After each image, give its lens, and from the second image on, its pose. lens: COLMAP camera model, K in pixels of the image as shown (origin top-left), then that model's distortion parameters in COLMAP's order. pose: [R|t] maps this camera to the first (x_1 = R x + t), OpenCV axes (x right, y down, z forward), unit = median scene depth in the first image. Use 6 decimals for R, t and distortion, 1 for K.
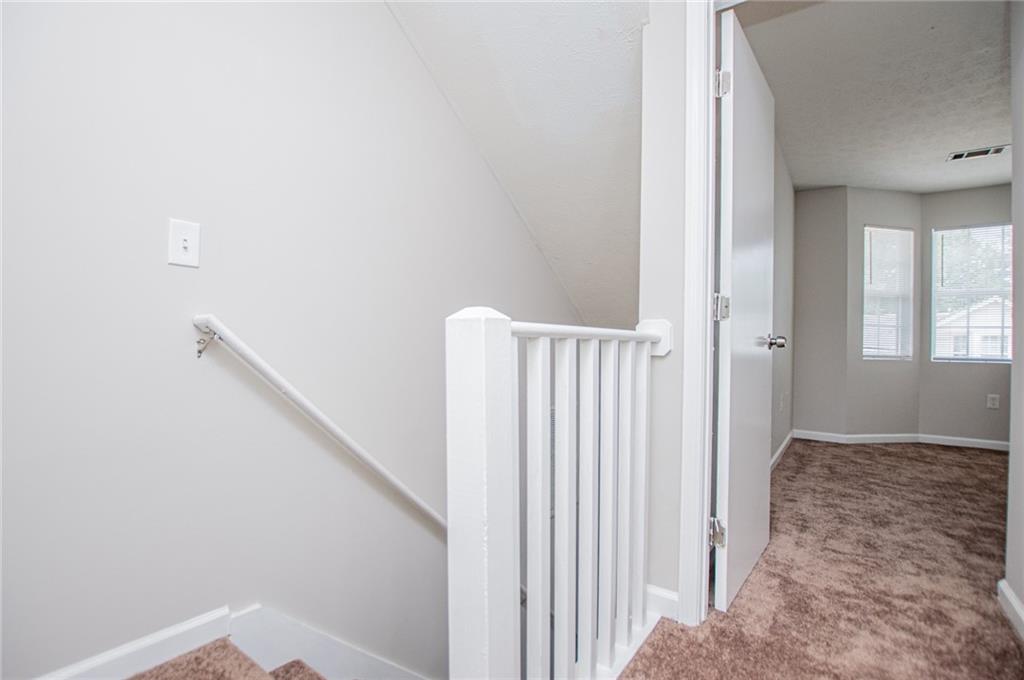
lens RADIAL K [[452.0, 0, 517.1], [0, 452.0, 338.8], [0, 0, 1]] dist [-0.027679, 0.001783]
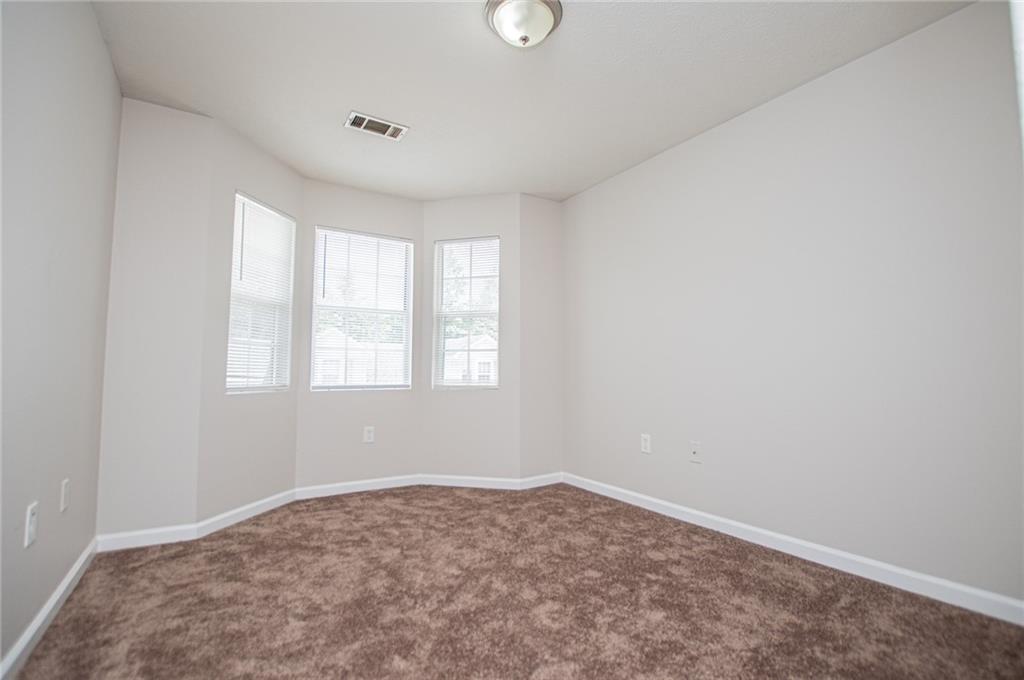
lens RADIAL K [[452.0, 0, 517.1], [0, 452.0, 338.8], [0, 0, 1]] dist [-0.027679, 0.001783]
pose [[0.333044, 0.047396, 0.941719, 0.307771], [0.000902, 0.998719, -0.050584, -0.000758], [-0.942911, 0.017696, 0.332575, 0.389410]]
